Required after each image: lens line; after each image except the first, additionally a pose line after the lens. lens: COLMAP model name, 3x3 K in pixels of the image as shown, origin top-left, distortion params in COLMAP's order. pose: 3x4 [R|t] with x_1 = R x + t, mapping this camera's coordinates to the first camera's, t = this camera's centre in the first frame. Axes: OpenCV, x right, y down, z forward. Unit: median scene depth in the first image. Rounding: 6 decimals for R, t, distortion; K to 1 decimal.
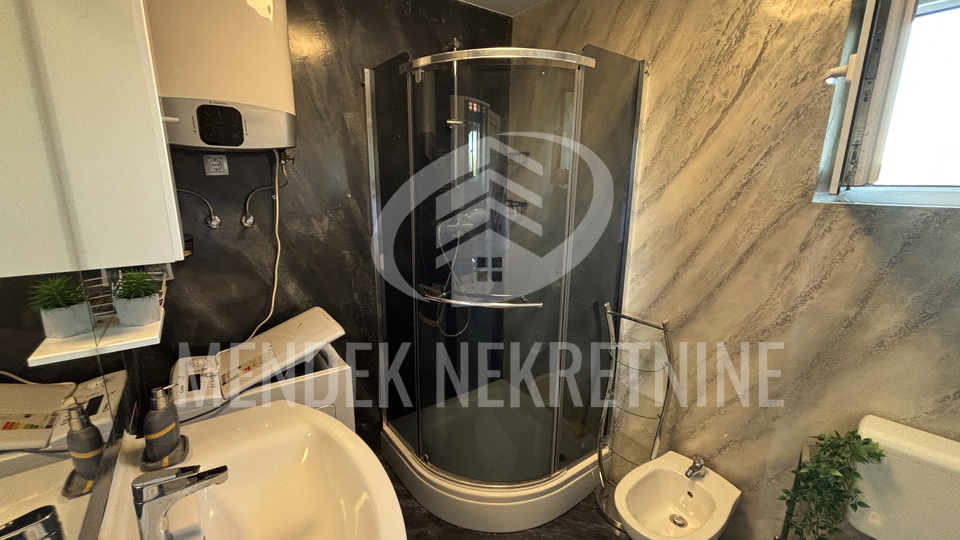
lens RADIAL K [[389.8, 0, 481.9], [0, 389.8, 263.9], [0, 0, 1]] dist [-0.000567, 0.001205]
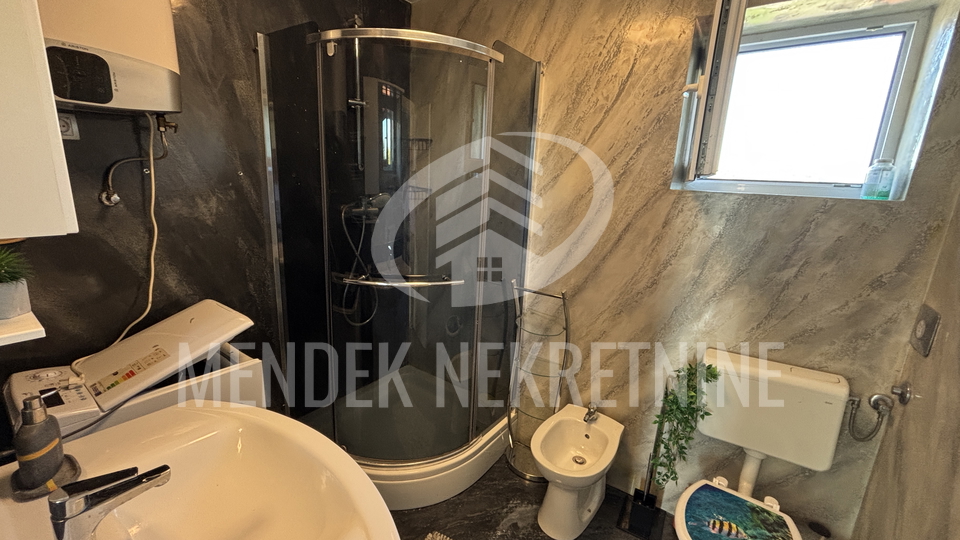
lens RADIAL K [[389.8, 0, 483.0], [0, 389.8, 263.3], [0, 0, 1]] dist [-0.000567, 0.001205]
pose [[0.950220, -0.034227, 0.309695, -0.121178], [0.030049, 0.999382, 0.018253, 0.036562], [-0.310129, -0.008039, 0.950661, -0.025982]]
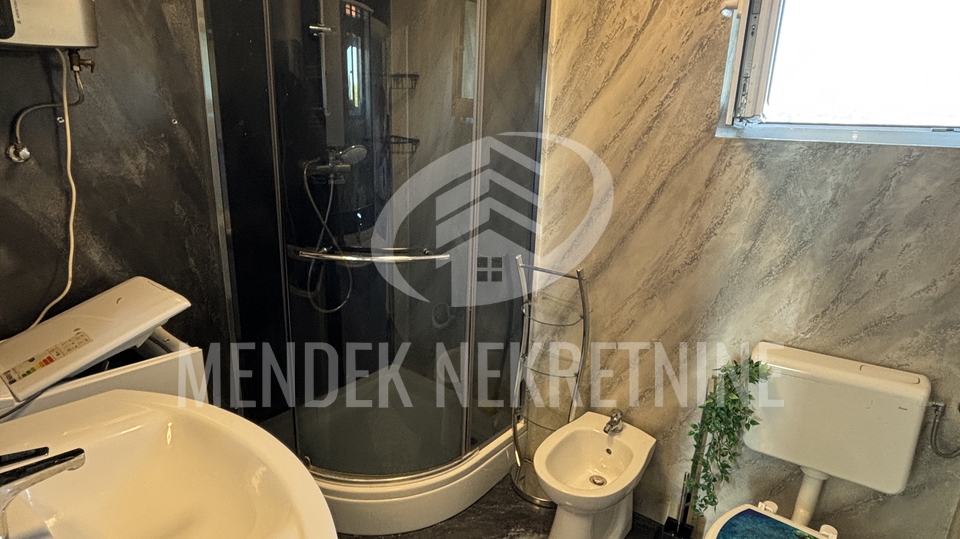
lens RADIAL K [[517.3, 0, 486.3], [0, 517.3, 262.1], [0, 0, 1]] dist [-0.000841, -0.000138]
pose [[0.963233, -0.045539, 0.264781, -0.063722], [0.030646, 0.997721, 0.060109, 0.053209], [-0.266915, -0.049785, 0.962433, -0.106839]]
